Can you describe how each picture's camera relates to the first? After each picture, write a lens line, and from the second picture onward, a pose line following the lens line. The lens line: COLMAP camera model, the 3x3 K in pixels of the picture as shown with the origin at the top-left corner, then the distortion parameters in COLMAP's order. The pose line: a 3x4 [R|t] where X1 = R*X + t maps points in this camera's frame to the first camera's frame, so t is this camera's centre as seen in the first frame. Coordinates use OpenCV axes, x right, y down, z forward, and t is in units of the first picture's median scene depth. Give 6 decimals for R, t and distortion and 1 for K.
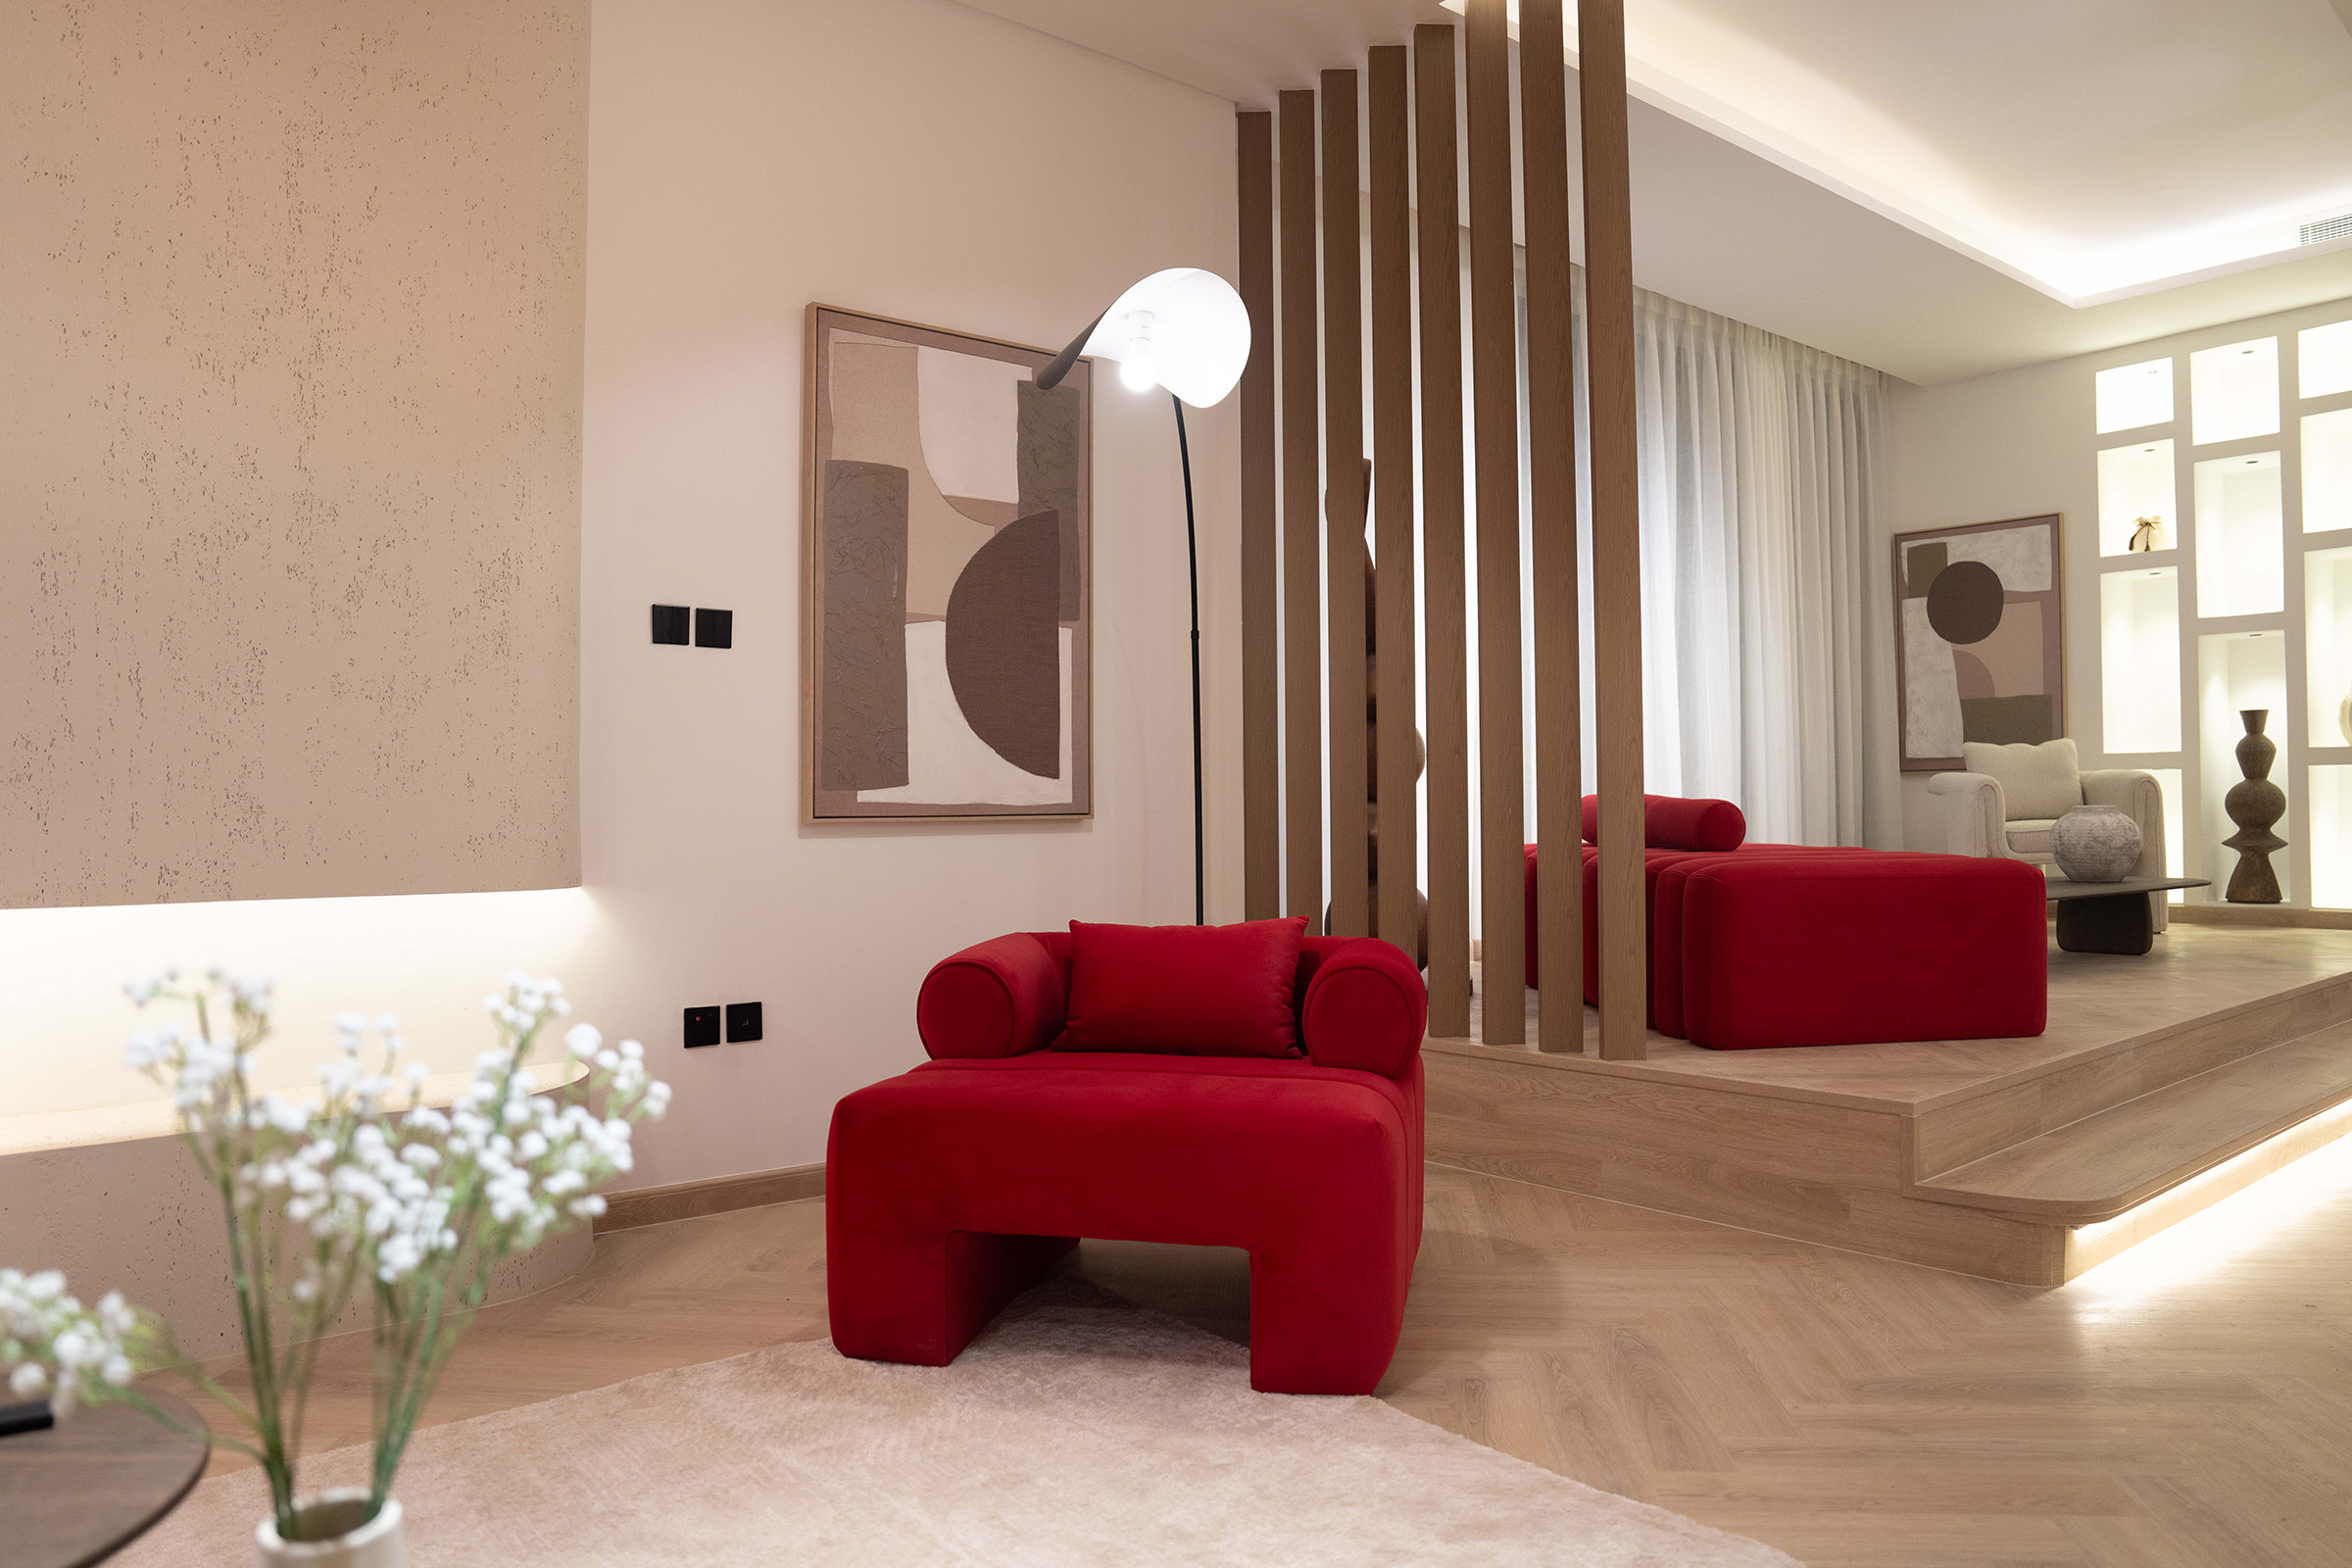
lens RADIAL K [[1591.6, 0, 1176.0], [0, 1591.6, 784.0], [0, 0, 1]] dist [-0.105306, 0.062531]
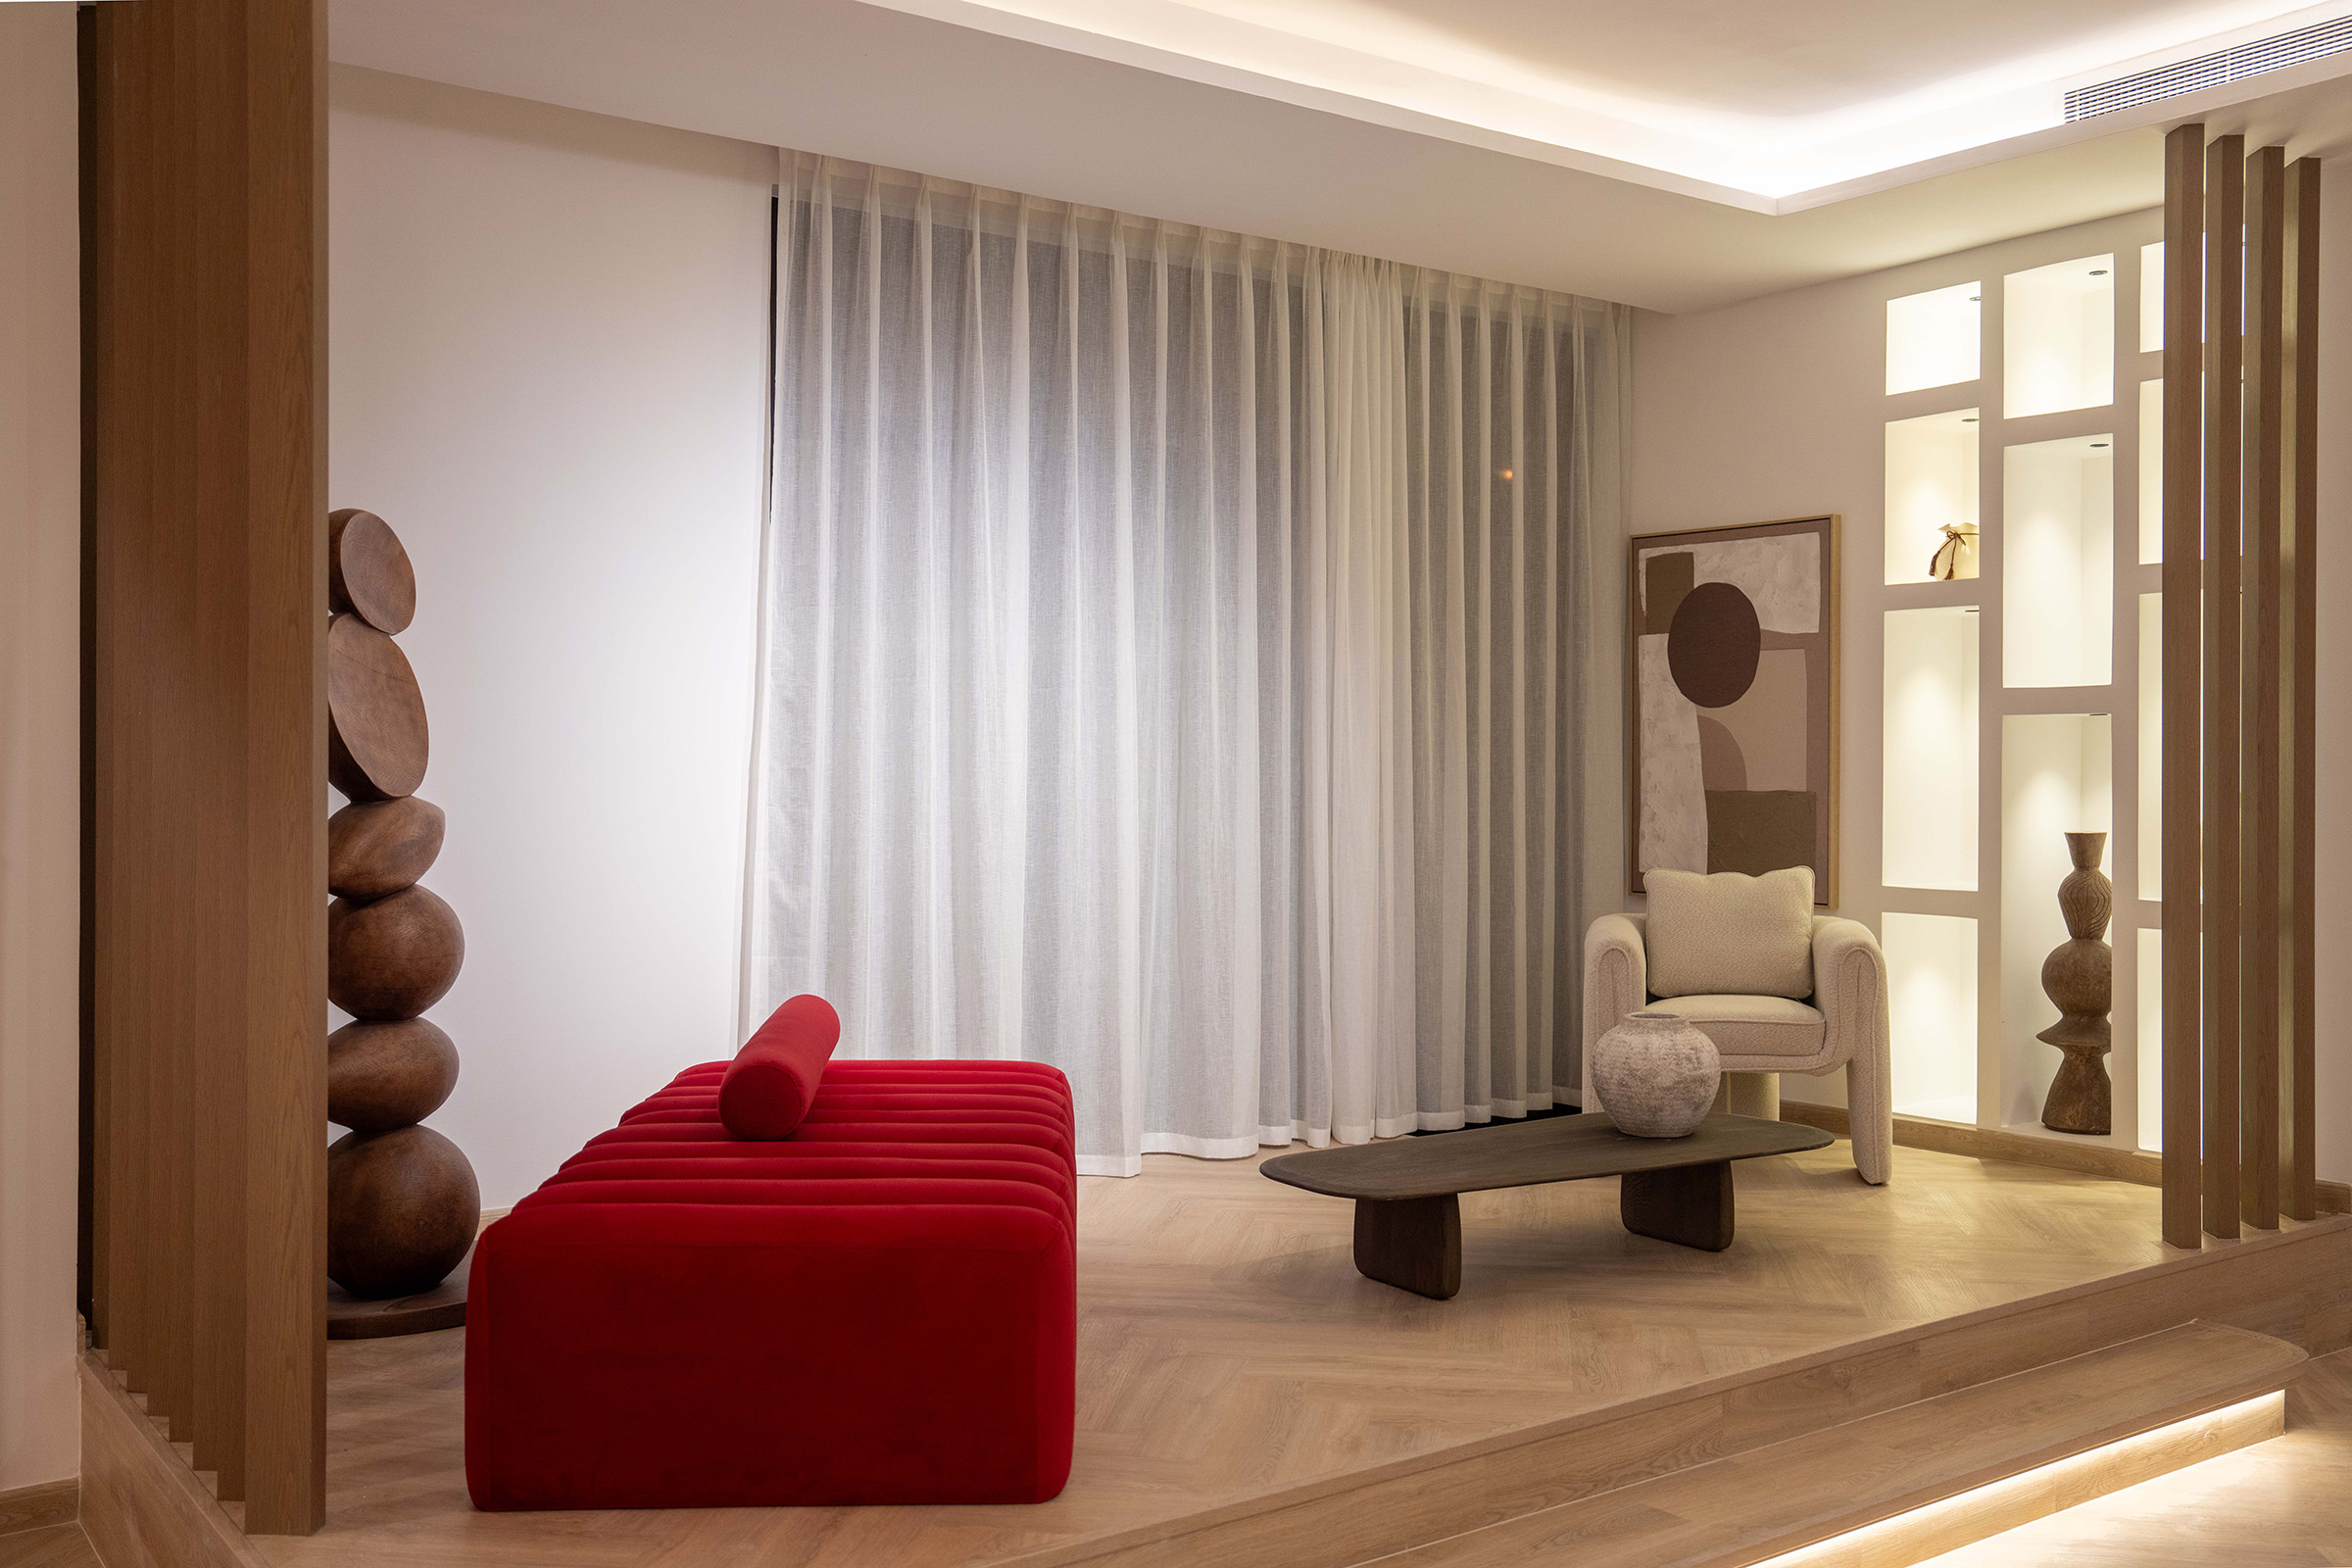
lens RADIAL K [[2169.7, 0, 1178.8], [0, 2169.7, 791.7], [0, 0, 1]] dist [-0.004472, 0.008964]
pose [[0.999365, 0.015323, -0.032170, 0.331485], [-0.014745, 0.999727, 0.018106, -0.072229], [0.032439, -0.017620, 0.999318, 0.072377]]
